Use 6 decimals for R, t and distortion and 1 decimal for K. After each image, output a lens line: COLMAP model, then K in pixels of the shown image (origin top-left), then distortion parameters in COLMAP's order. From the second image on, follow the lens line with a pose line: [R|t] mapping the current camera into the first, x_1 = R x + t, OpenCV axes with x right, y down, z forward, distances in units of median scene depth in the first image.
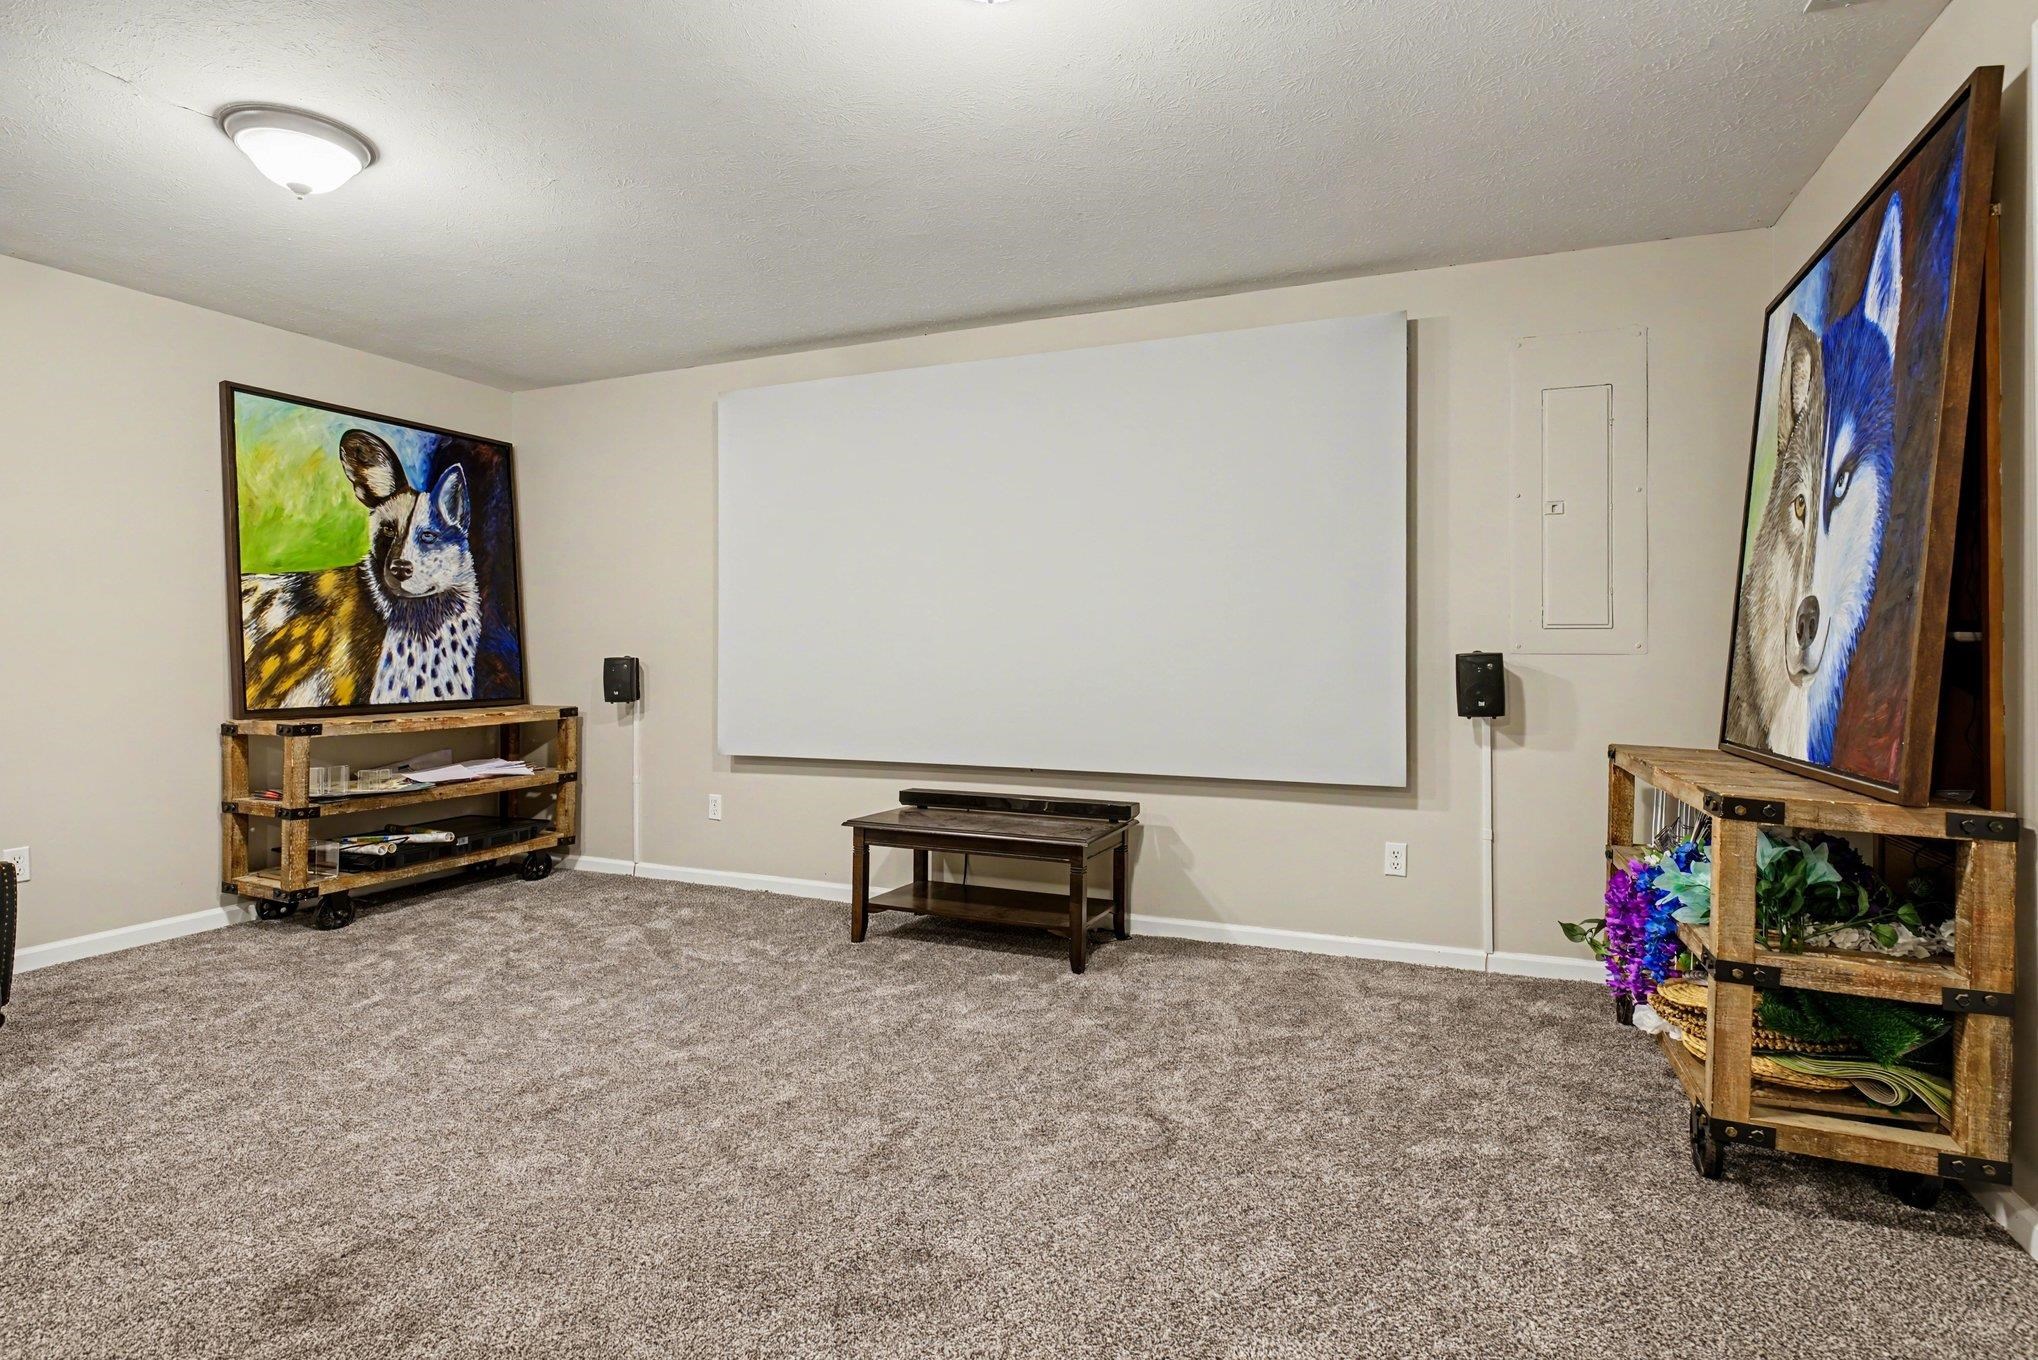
lens RADIAL K [[1004.9, 0, 987.9], [0, 1004.9, 676.1], [0, 0, 1]] dist [-0.022835, 0.000372]
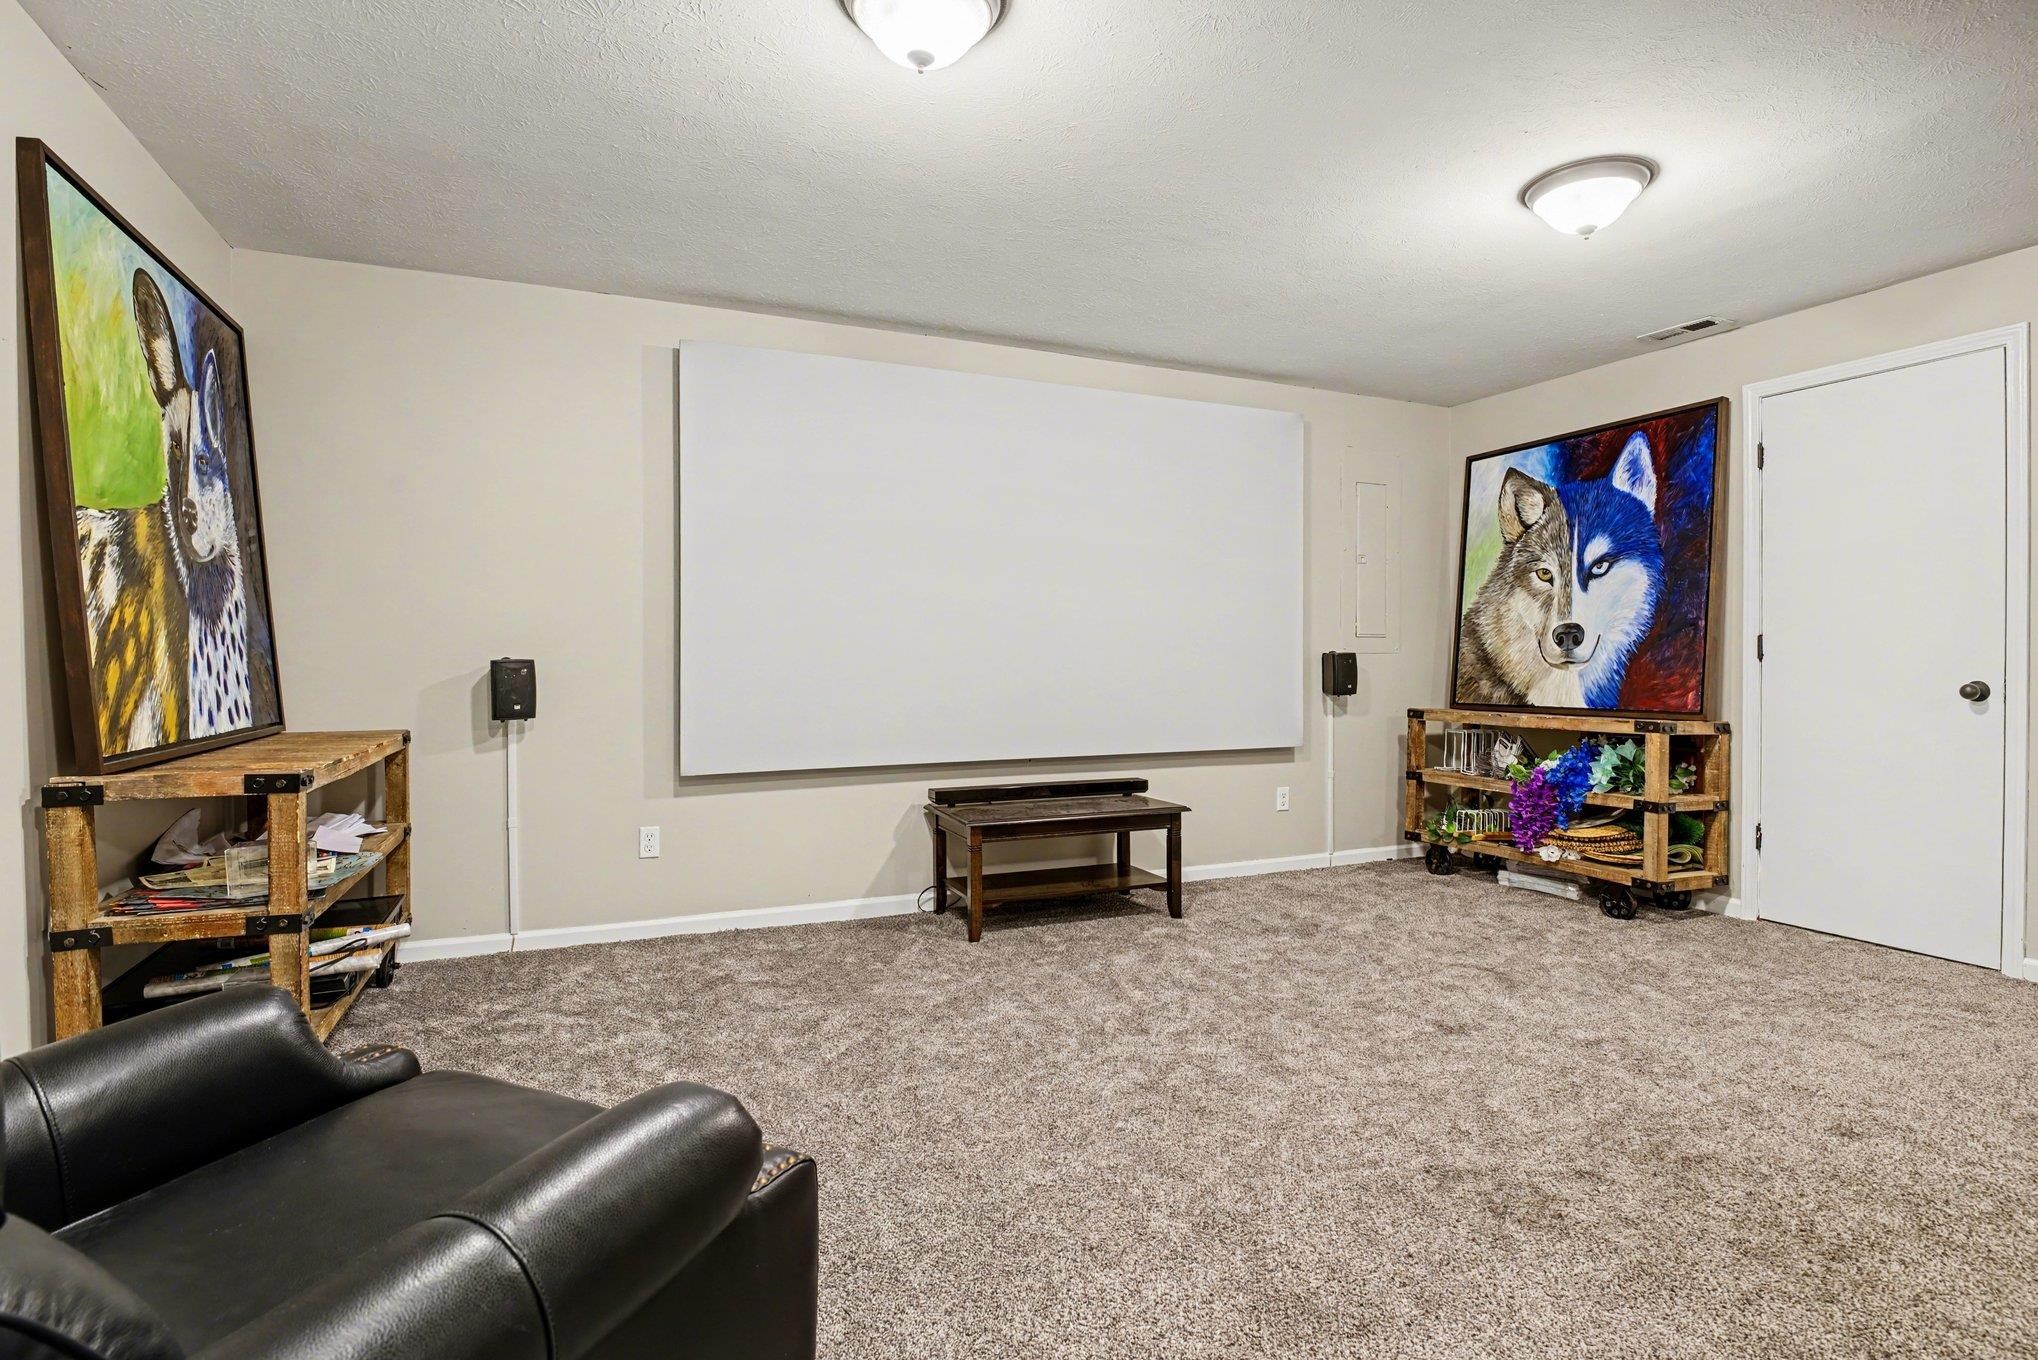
lens RADIAL K [[1004.6, 0, 1041.4], [0, 1004.6, 668.3], [0, 0, 1]] dist [-0.019591, -0.000370]
pose [[0.686121, -0.011433, 0.727398, -0.821376], [0.017403, 0.999848, -0.000700, -0.005886], [-0.727280, 0.013140, 0.686216, 0.264064]]
